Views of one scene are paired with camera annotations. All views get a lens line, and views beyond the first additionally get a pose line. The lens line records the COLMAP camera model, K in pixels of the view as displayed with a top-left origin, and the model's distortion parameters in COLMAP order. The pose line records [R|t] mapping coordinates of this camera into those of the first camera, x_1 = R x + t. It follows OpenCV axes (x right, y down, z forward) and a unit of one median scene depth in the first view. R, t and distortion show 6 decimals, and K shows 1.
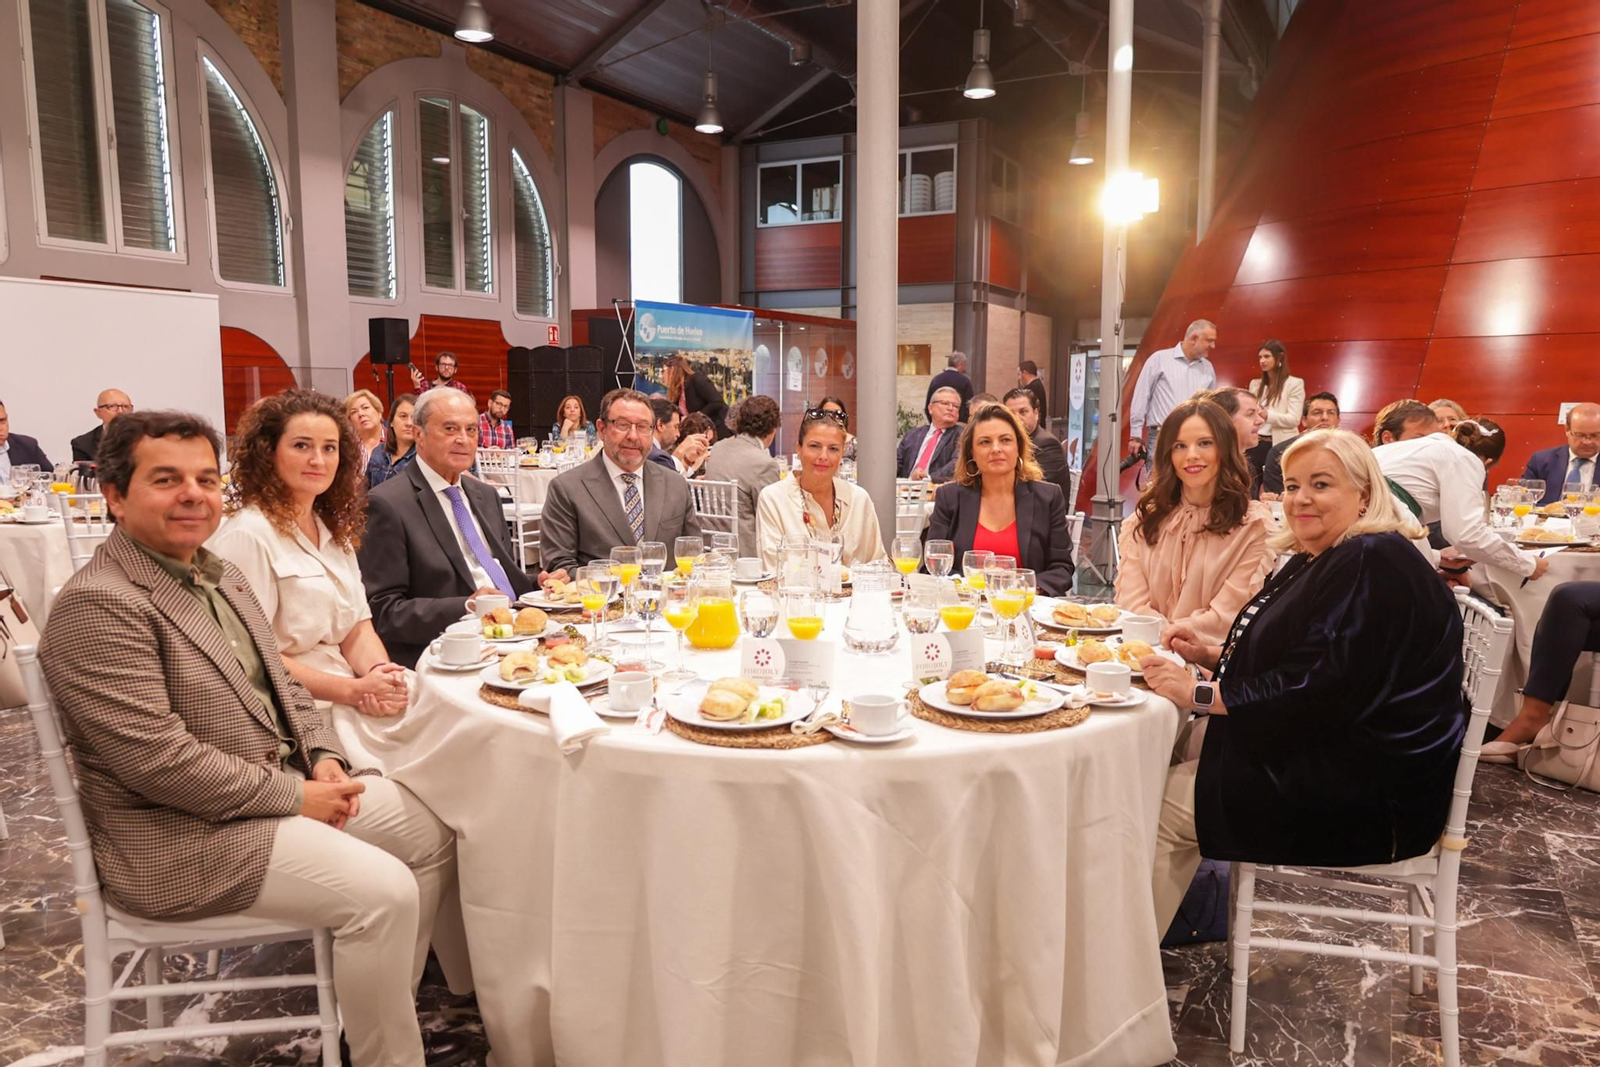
lens RADIAL K [[1138.9, 0, 790.1], [0, 1138.9, 538.7], [0, 0, 1]] dist [-0.000747, -0.000516]
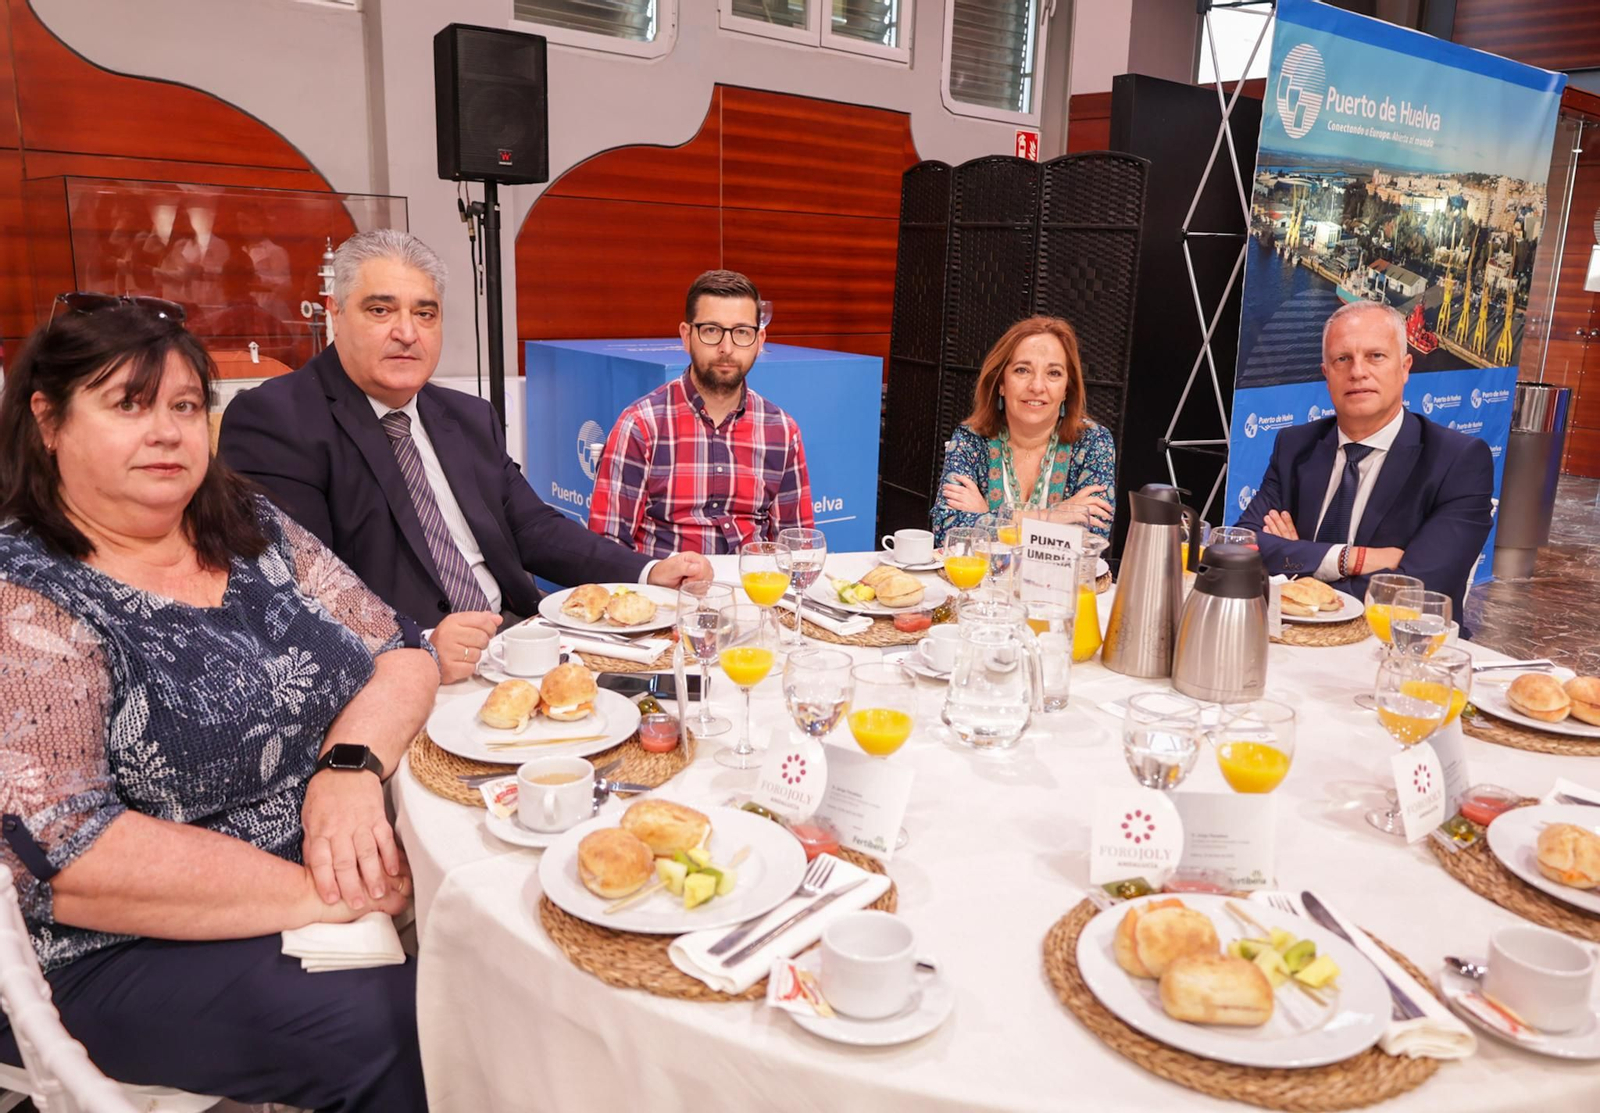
lens RADIAL K [[1216.1, 0, 878.2], [0, 1216.1, 551.2], [0, 0, 1]] dist [0.000474, 0.003753]
pose [[0.944100, 0.105829, -0.312212, -0.110323], [-0.074426, 0.991044, 0.110871, -0.080829], [0.321149, -0.081437, 0.943521, 0.590401]]
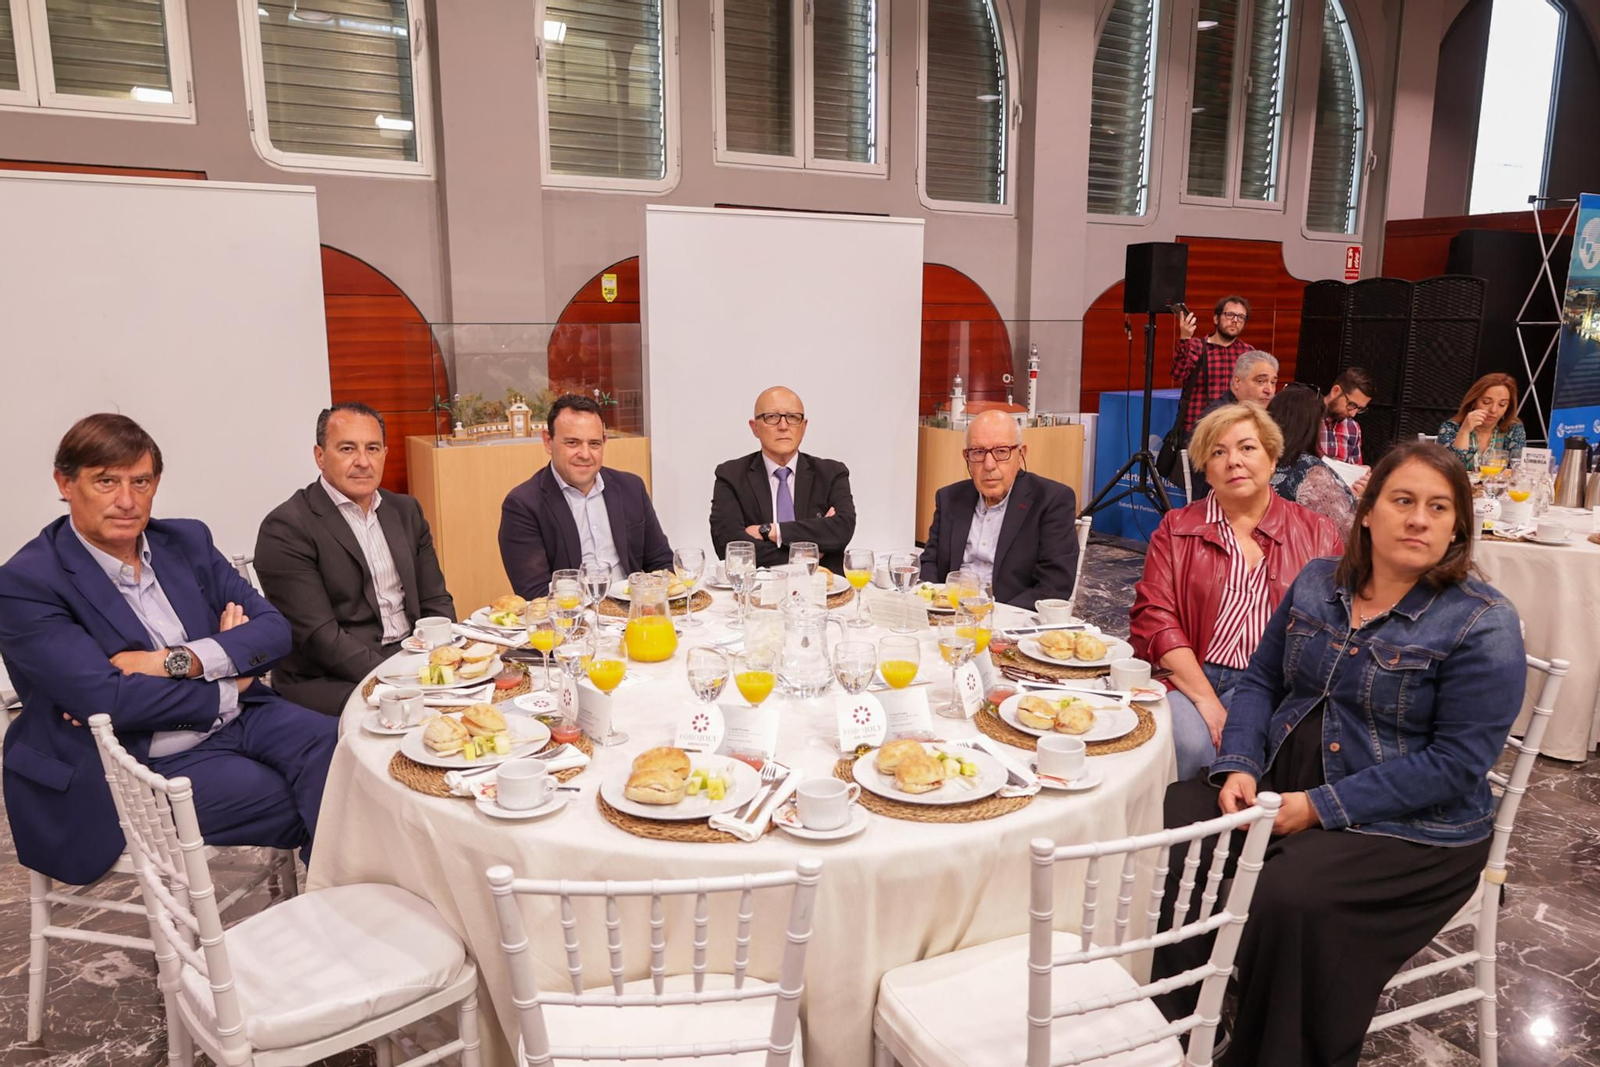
lens RADIAL K [[1138.9, 0, 790.1], [0, 1138.9, 538.7], [0, 0, 1]] dist [-0.000747, -0.000516]
pose [[0.853836, 0.095817, -0.511647, -0.153745], [-0.062555, 0.994677, 0.081882, -0.055055], [0.516769, -0.037907, 0.855285, 0.274218]]
